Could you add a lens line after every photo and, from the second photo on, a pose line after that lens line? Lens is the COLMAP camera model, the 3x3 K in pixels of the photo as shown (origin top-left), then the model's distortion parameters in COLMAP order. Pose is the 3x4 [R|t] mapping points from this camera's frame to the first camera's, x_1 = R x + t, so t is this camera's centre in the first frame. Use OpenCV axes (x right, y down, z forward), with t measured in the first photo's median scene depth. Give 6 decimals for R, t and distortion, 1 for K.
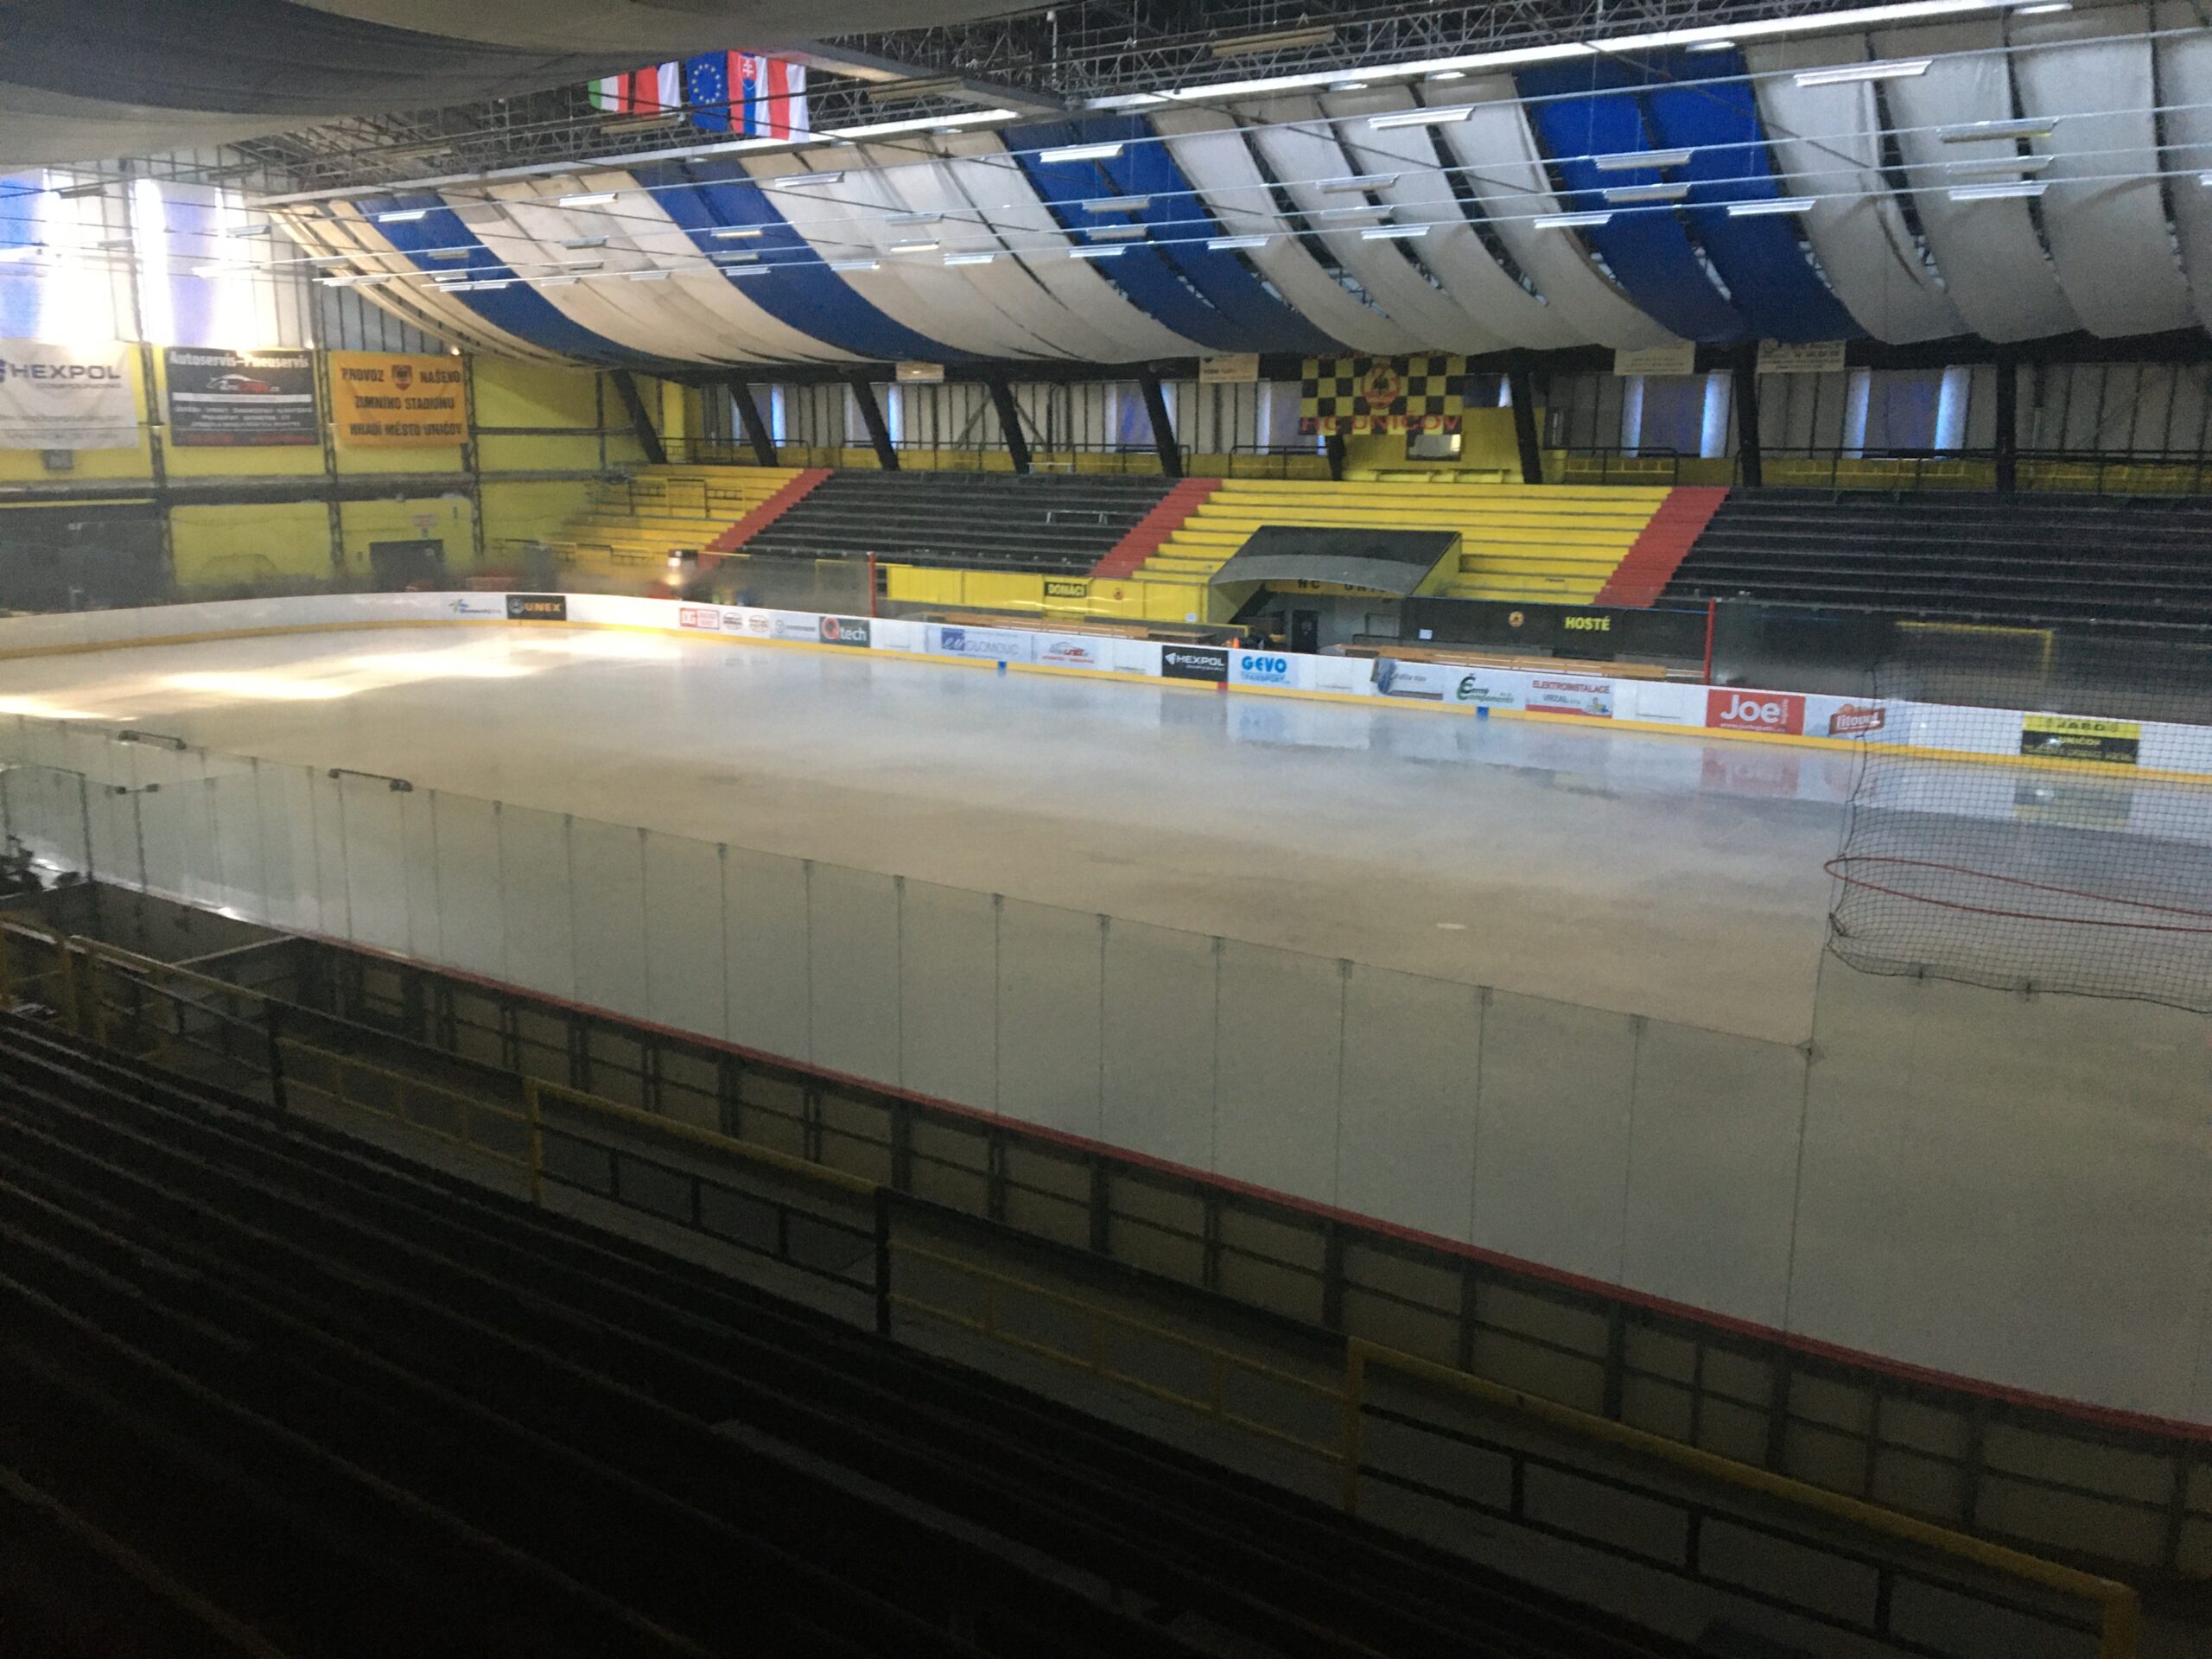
lens RADIAL K [[1861.9, 0, 1017.9], [0, 1861.9, 830.0], [0, 0, 1]] dist [0.110695, -0.148177]
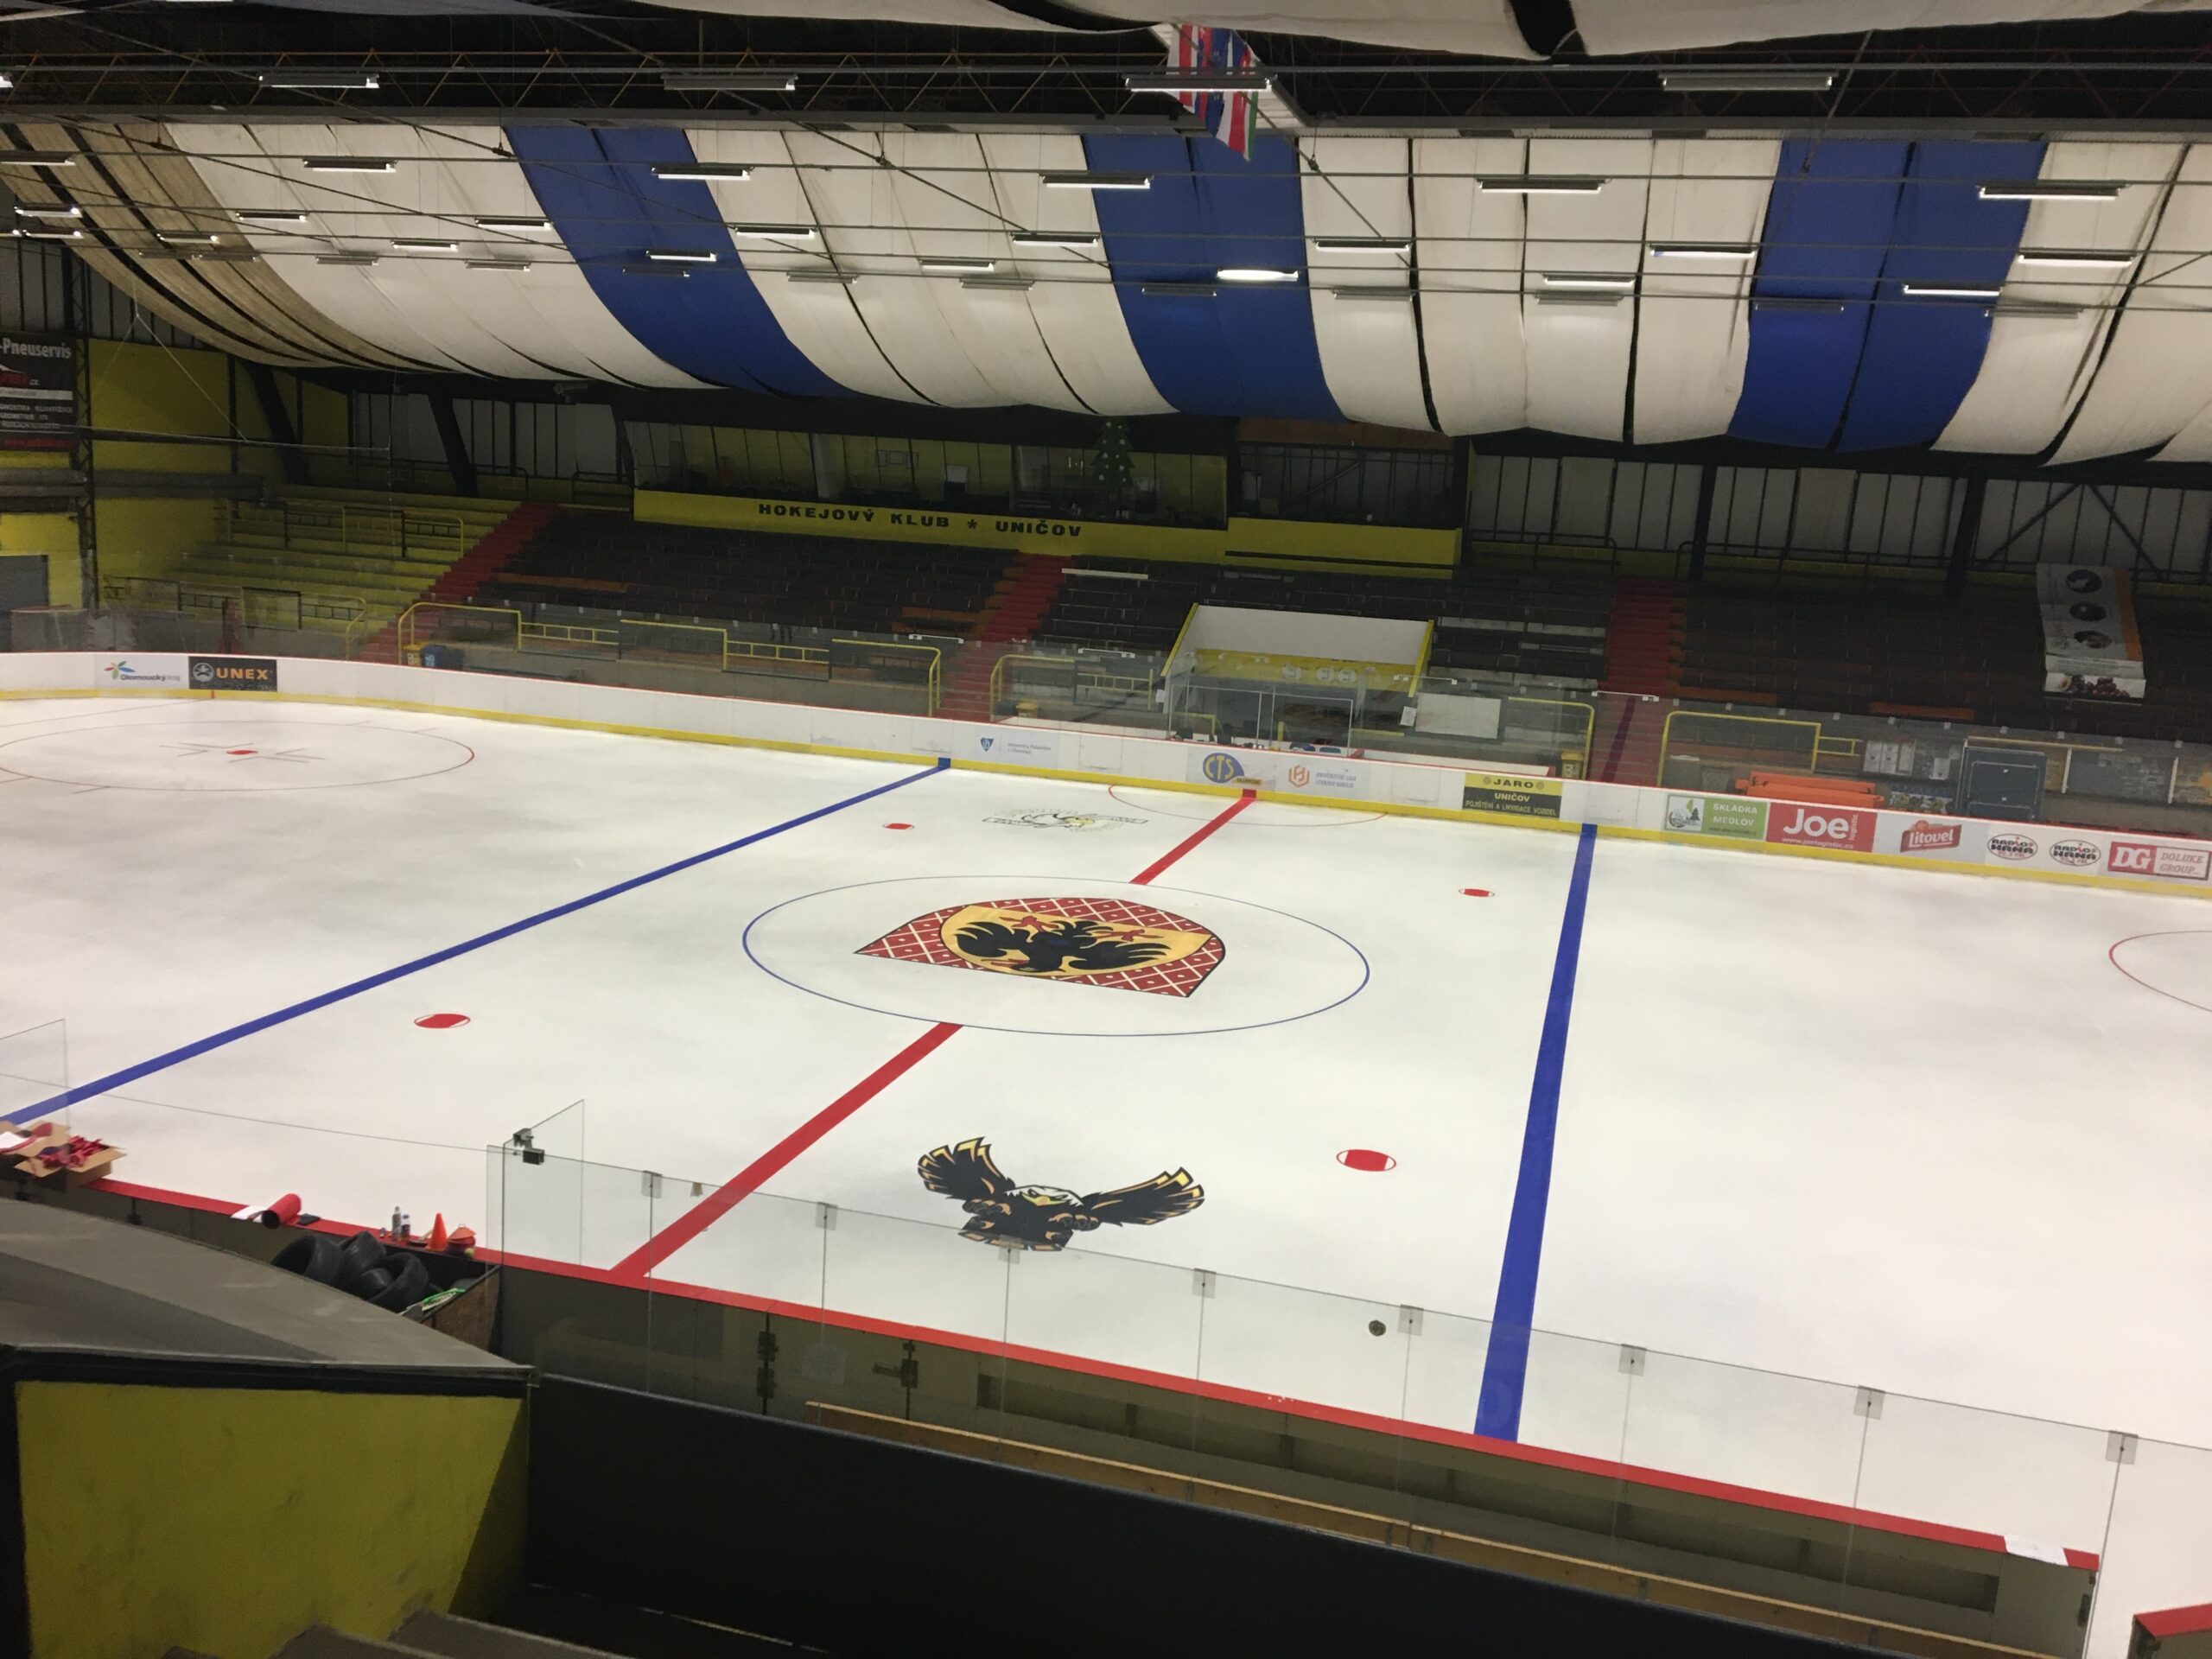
lens RADIAL K [[1887.9, 0, 1106.0], [0, 1887.9, 829.5], [0, 0, 1]] dist [0.126833, -0.161794]
pose [[0.937749, -0.013784, 0.347040, -0.231166], [0.020057, 0.999694, -0.014492, -0.043348], [-0.346734, 0.020550, 0.937738, 0.167837]]
